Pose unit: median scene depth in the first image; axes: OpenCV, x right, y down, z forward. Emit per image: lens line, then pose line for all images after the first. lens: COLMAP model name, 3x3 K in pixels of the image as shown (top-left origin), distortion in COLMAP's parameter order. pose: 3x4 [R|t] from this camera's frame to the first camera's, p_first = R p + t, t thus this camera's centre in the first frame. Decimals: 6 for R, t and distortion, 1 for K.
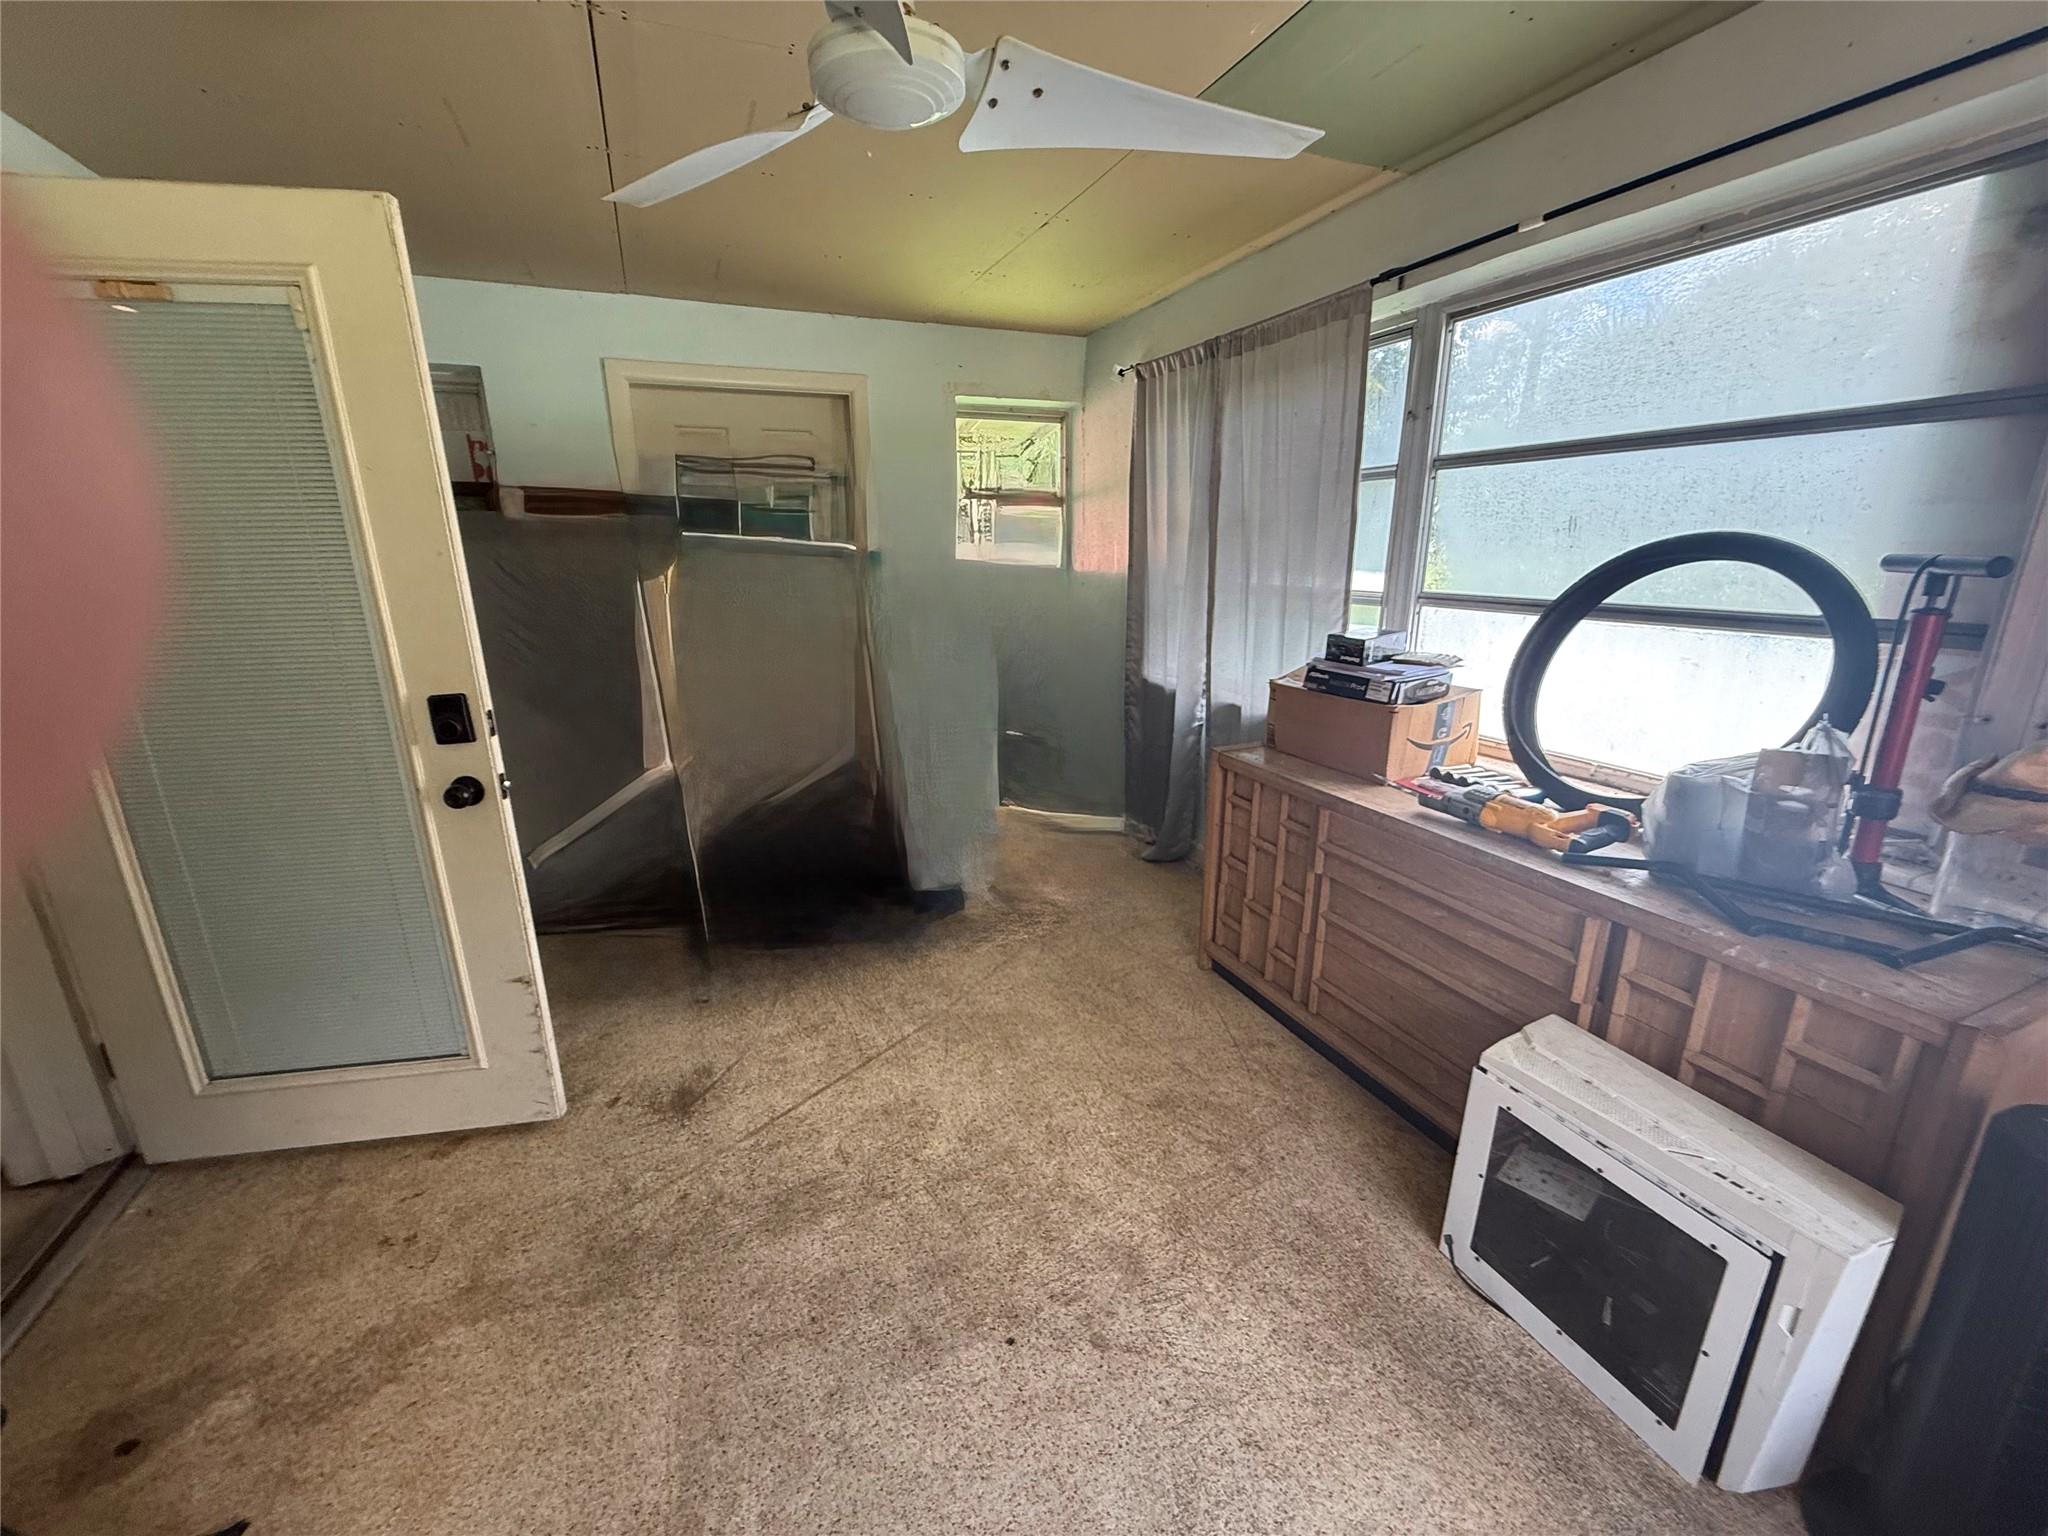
lens RADIAL K [[817.8, 0, 1022.1], [0, 817.8, 762.4], [0, 0, 1]] dist [0.000240, -0.000094]
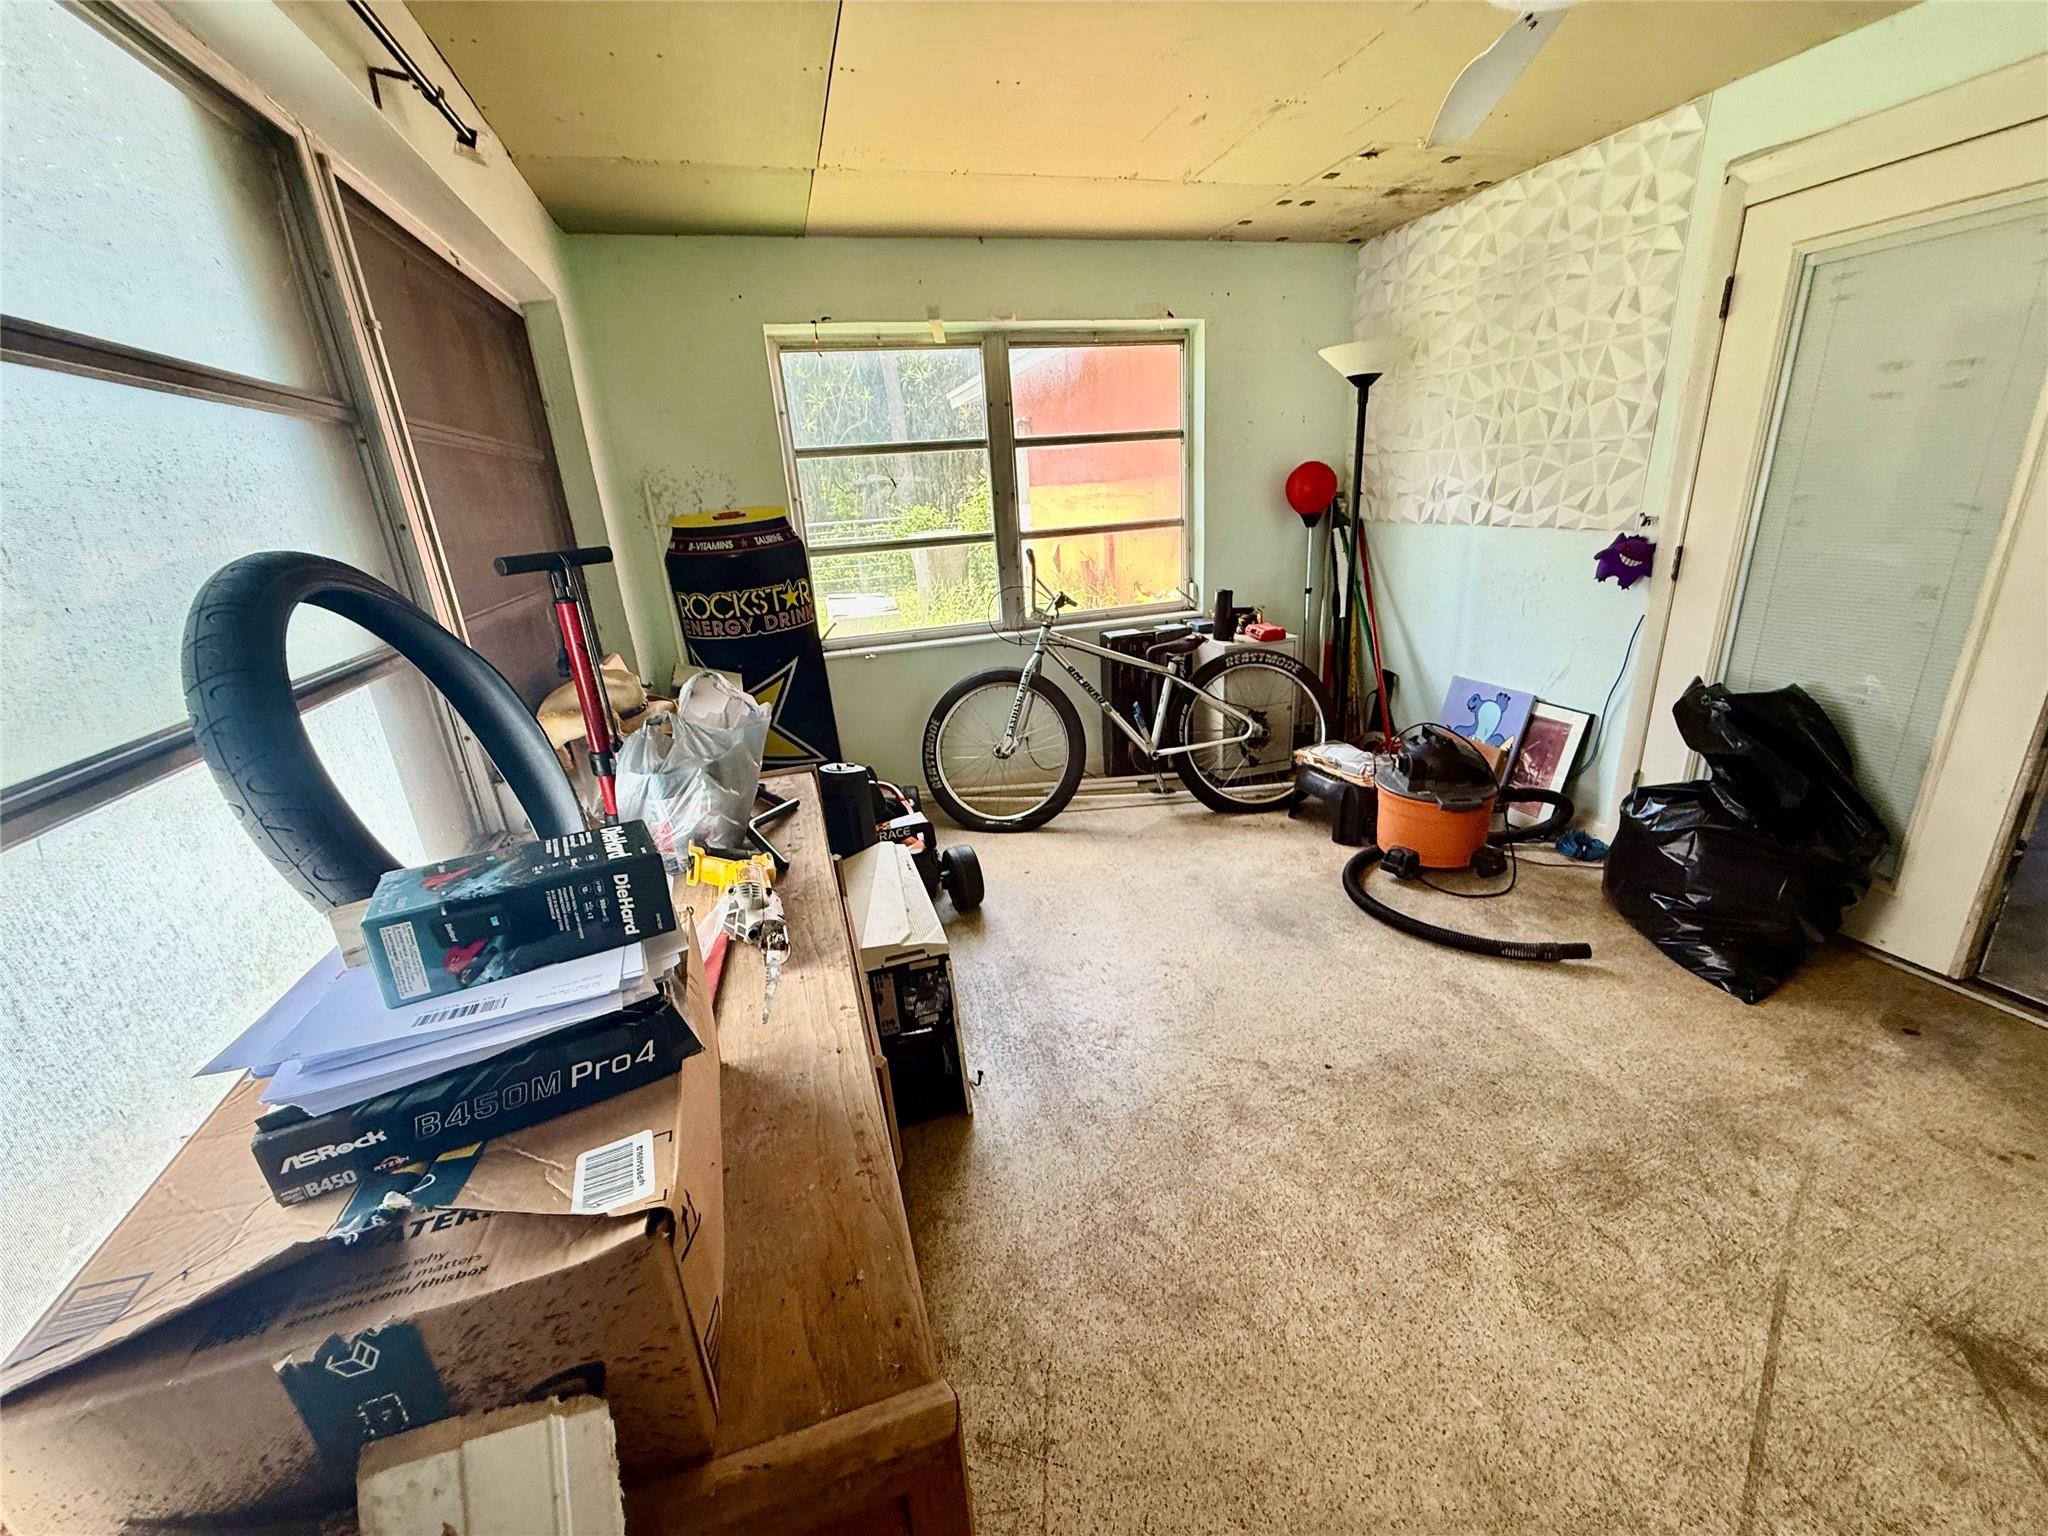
lens RADIAL K [[817.8, 0, 1037.2], [0, 817.8, 771.8], [0, 0, 1]] dist [0.000240, -0.000094]
pose [[-0.993281, 0.036275, 0.109898, 0.243358], [0.092637, 0.818394, 0.567141, -0.415022], [-0.069367, 0.573511, -0.816256, 1.507728]]
